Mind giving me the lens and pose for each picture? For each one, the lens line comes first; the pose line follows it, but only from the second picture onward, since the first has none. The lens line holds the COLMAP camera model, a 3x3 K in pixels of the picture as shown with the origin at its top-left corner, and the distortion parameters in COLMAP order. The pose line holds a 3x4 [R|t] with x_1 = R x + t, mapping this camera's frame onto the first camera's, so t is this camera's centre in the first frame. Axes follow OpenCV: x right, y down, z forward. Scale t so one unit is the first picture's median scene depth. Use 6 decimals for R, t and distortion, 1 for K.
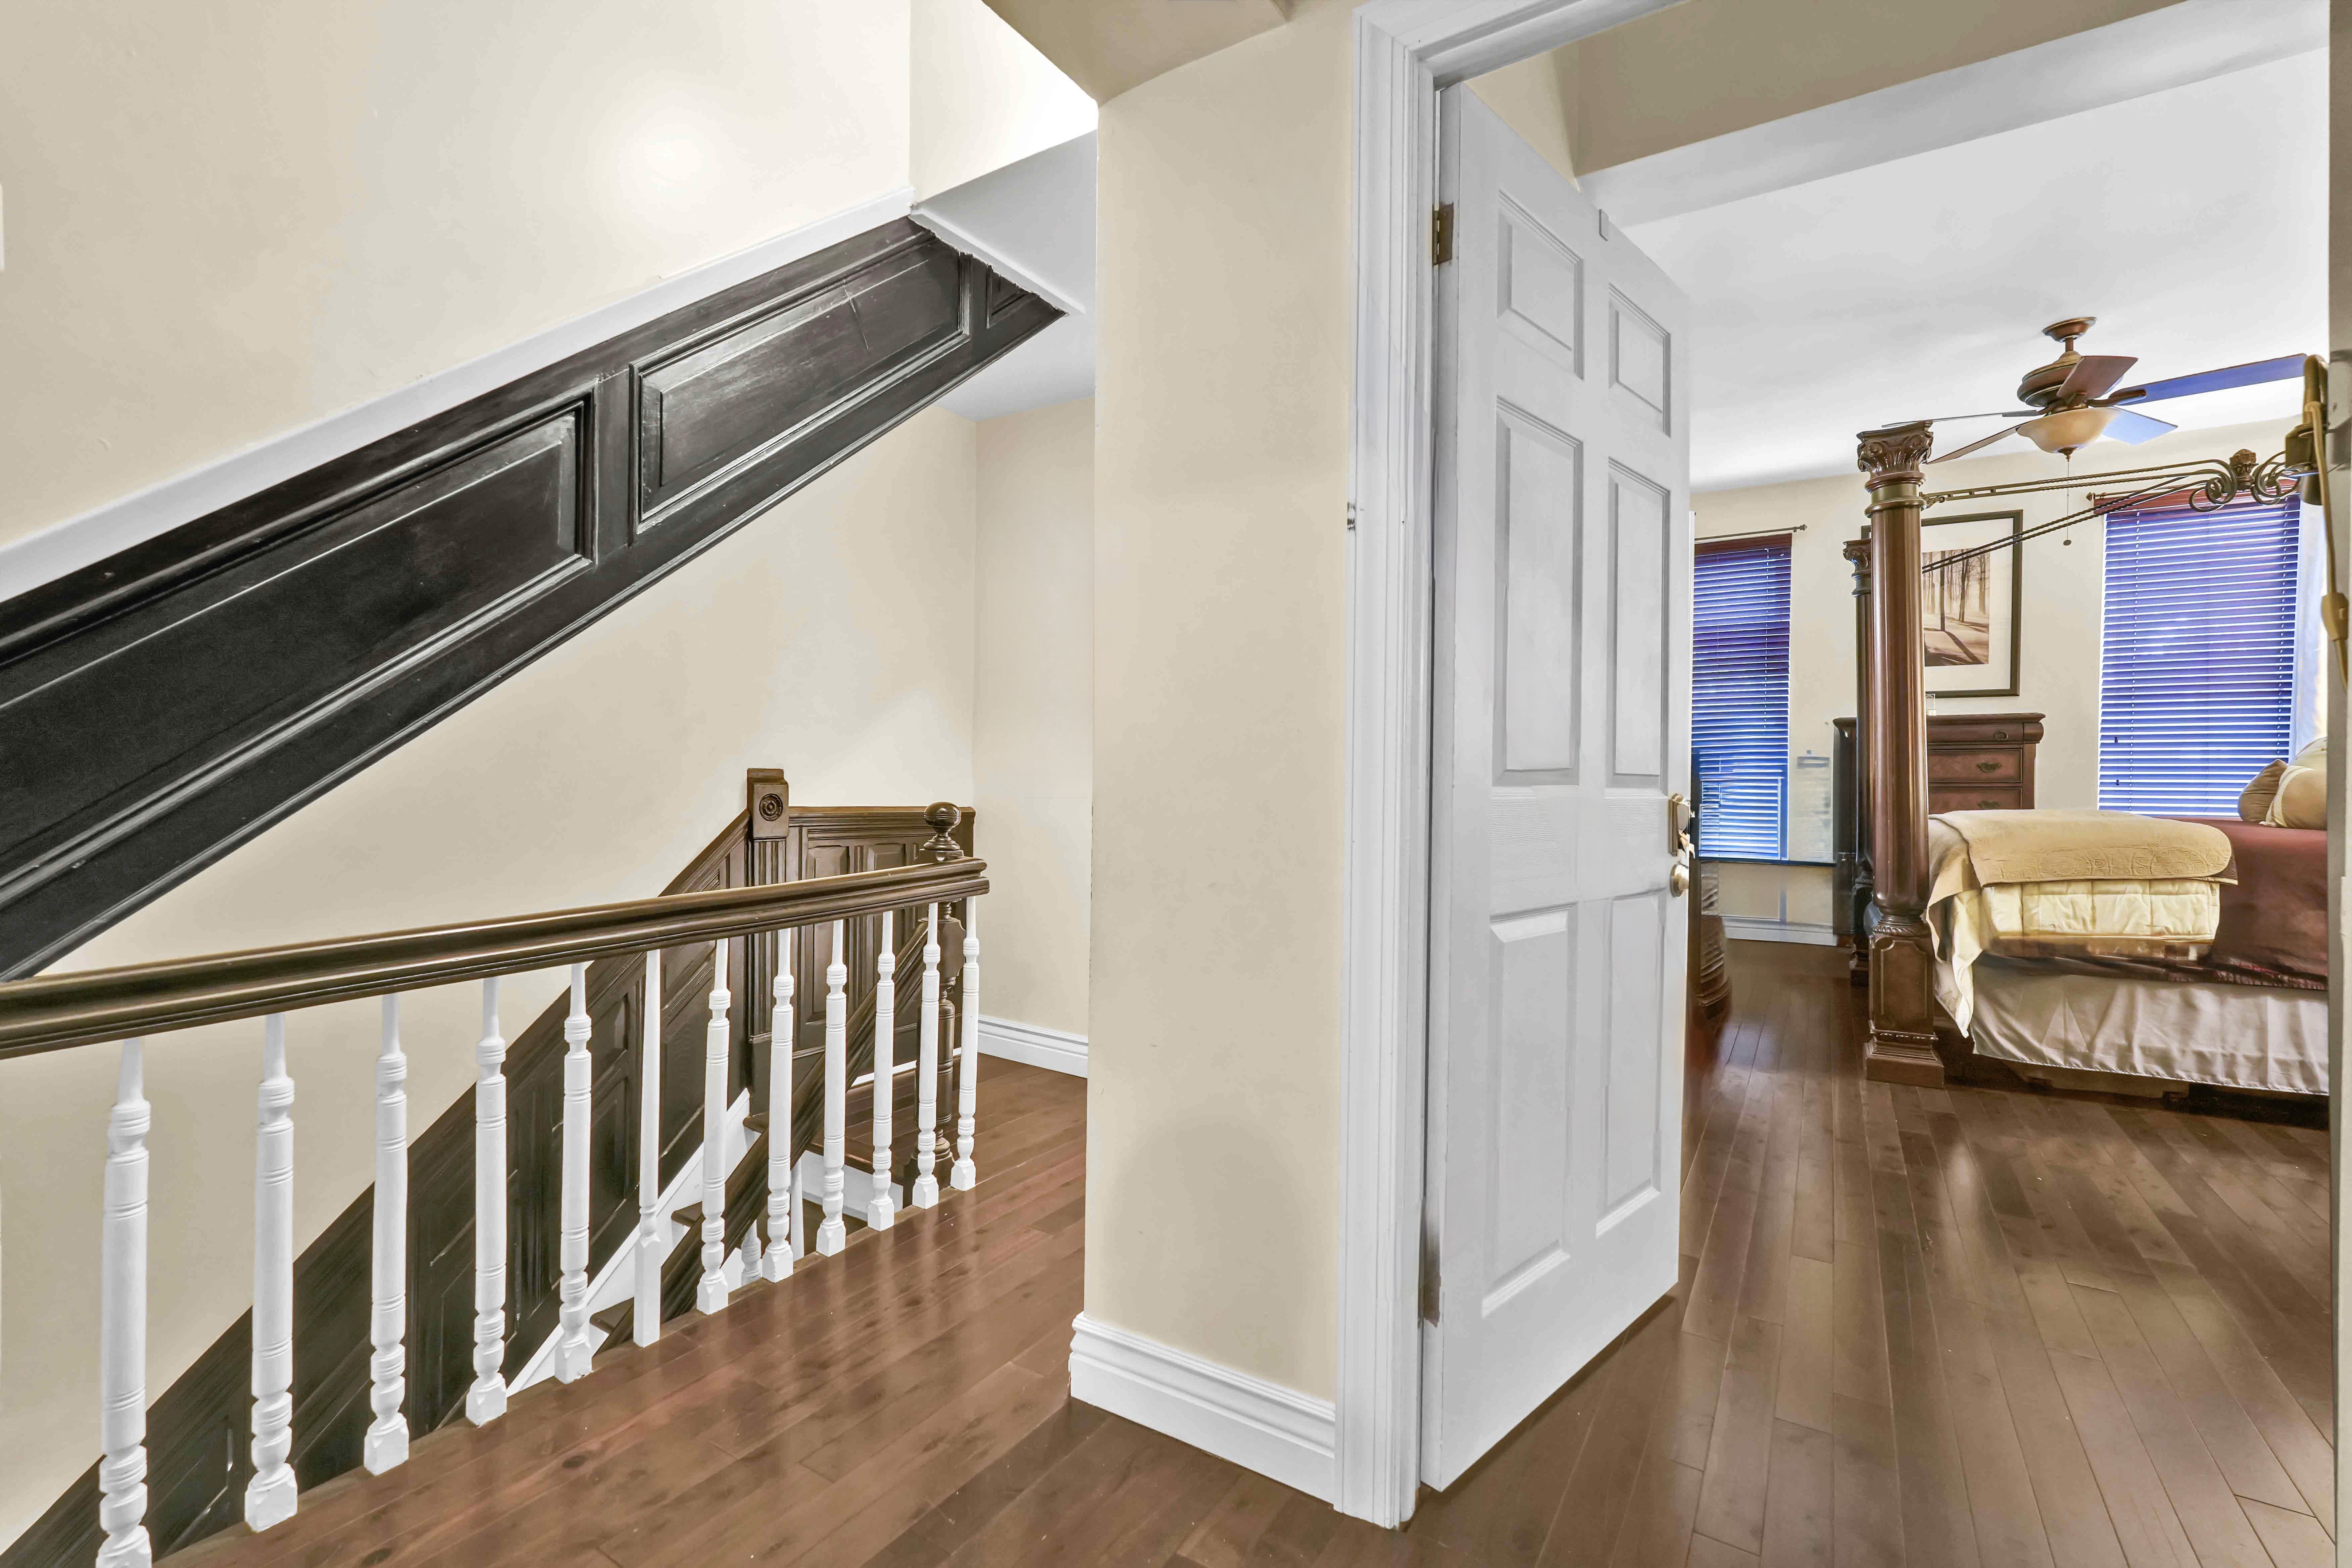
lens RADIAL K [[1024.7, 0, 1176.0], [0, 1024.7, 784.0], [0, 0, 1]] dist [-0.000539, -0.000030]
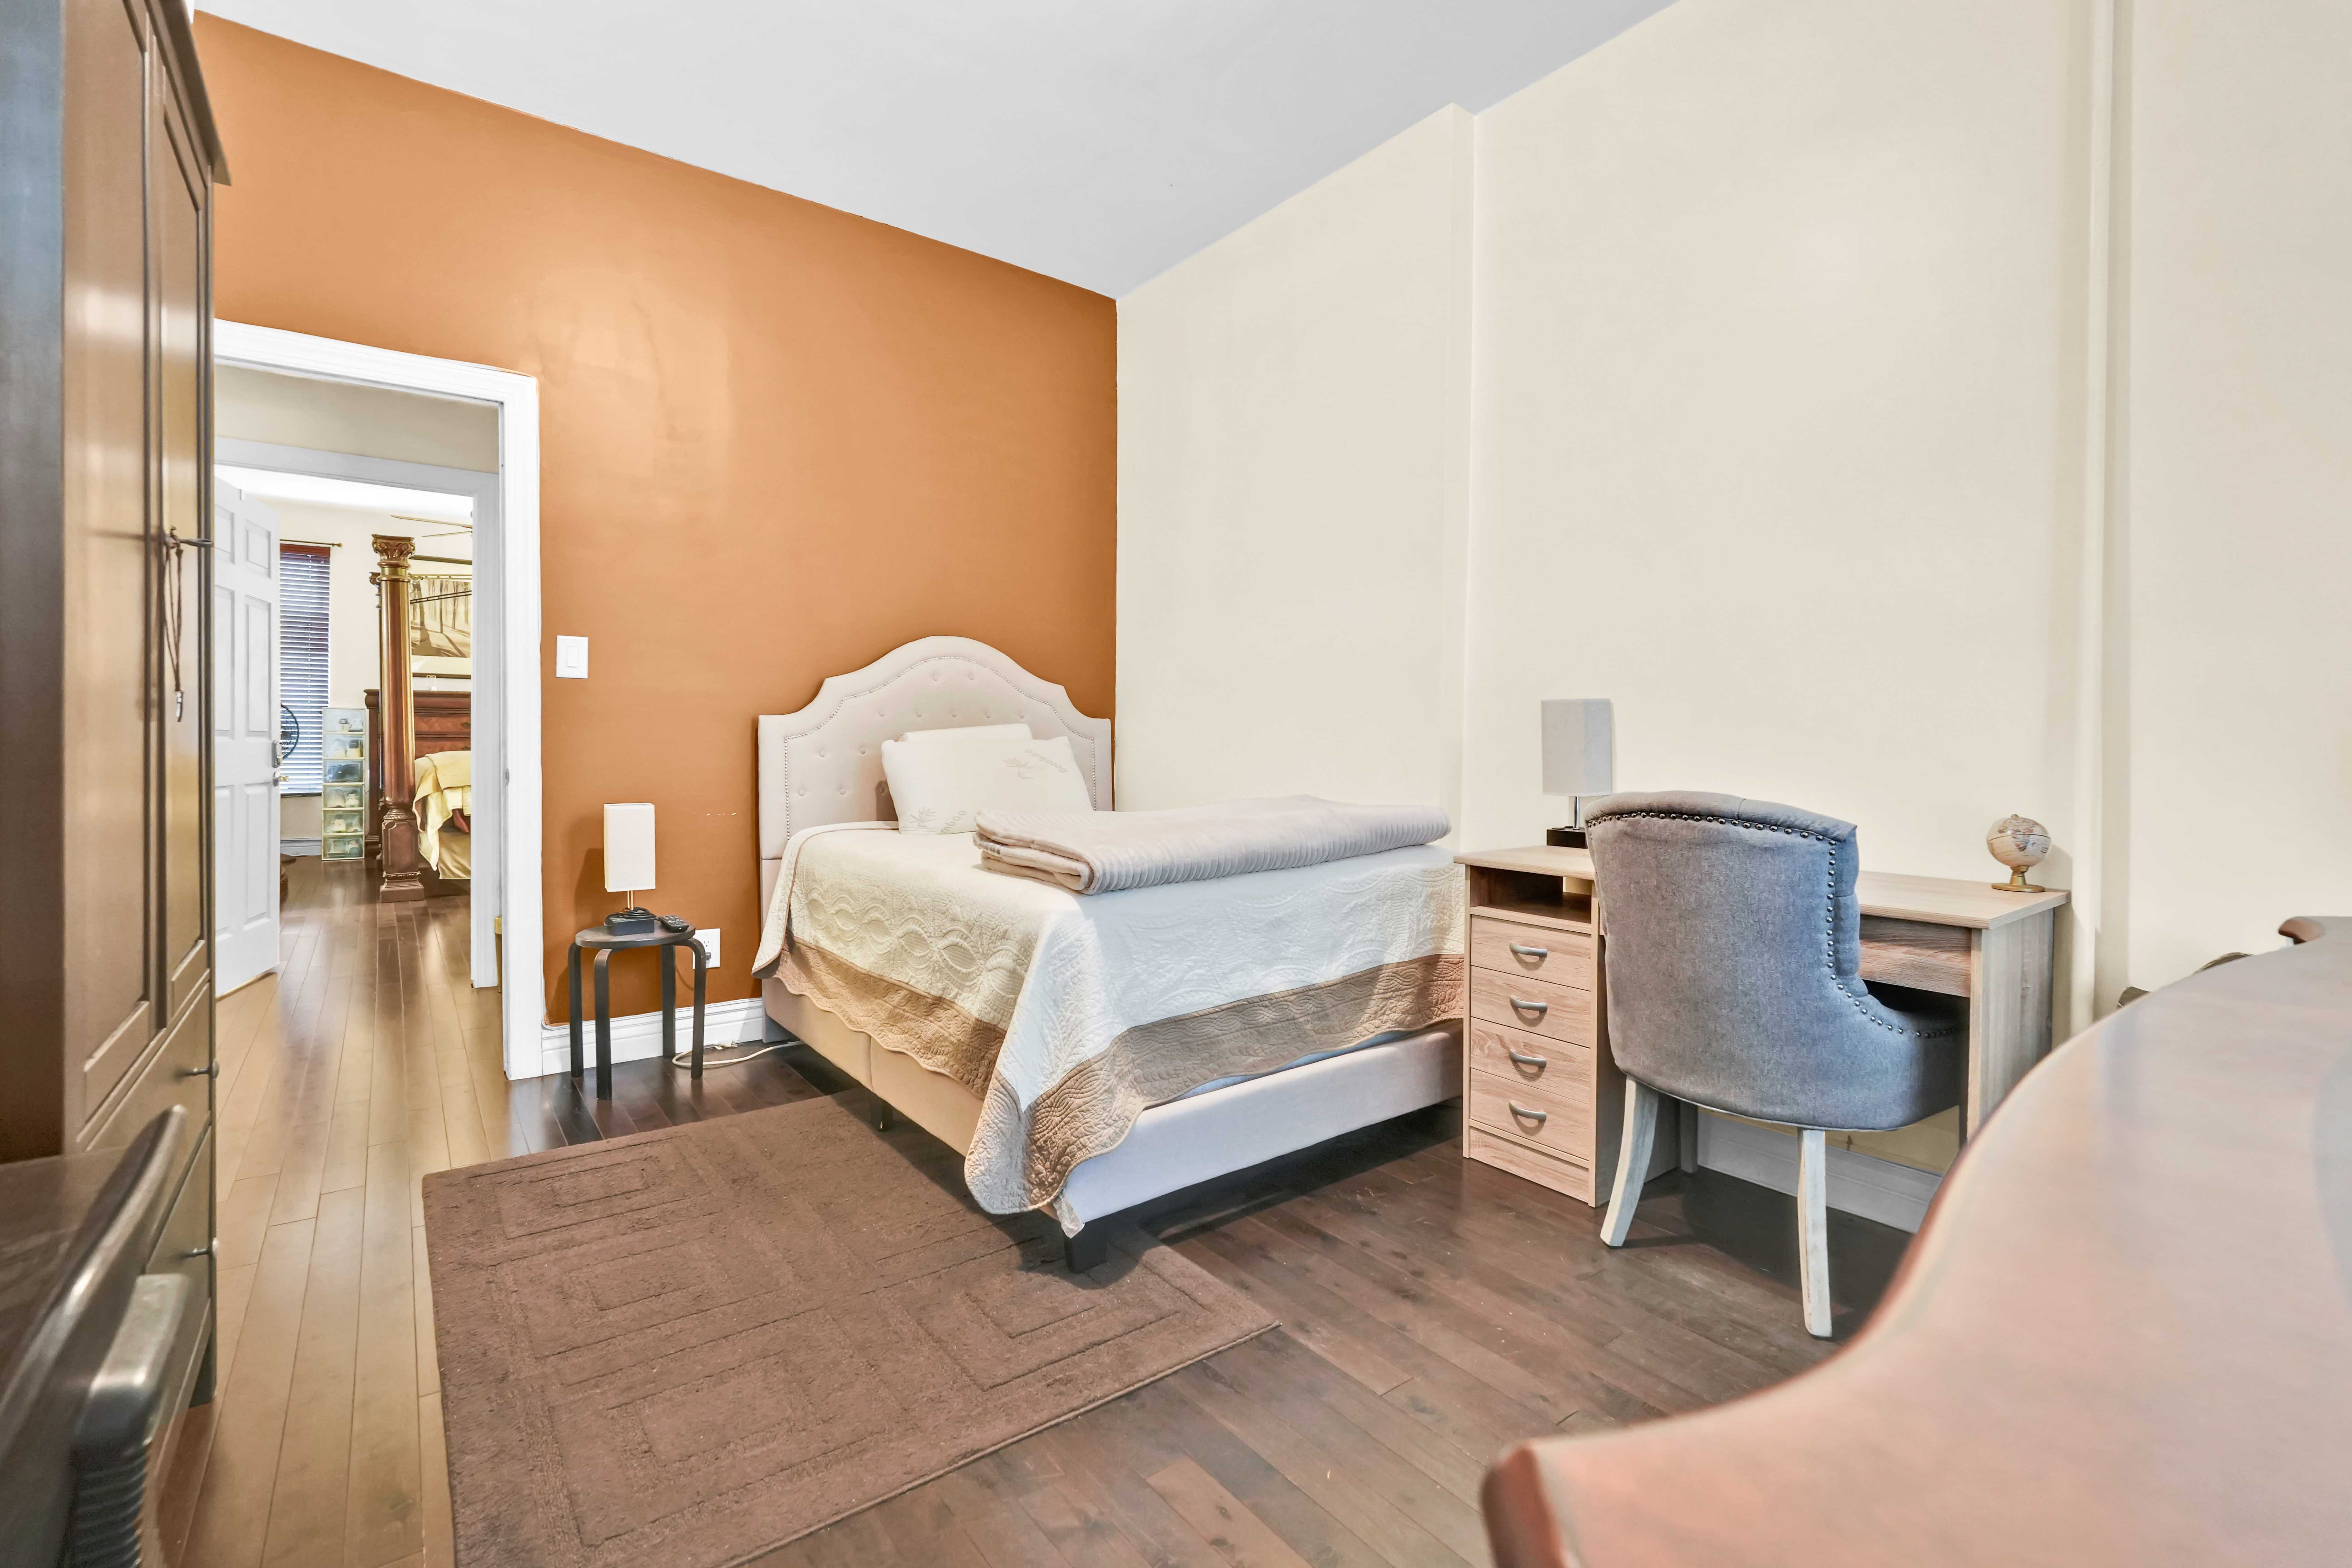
lens RADIAL K [[1067.0, 0, 1170.9], [0, 1067.0, 756.5], [0, 0, 1]] dist [-0.002806, -0.000245]
pose [[0.356224, -0.016661, 0.934252, -0.560374], [-0.002543, 0.999820, 0.018800, -0.001422], [-0.934397, -0.009073, 0.356117, -0.937275]]
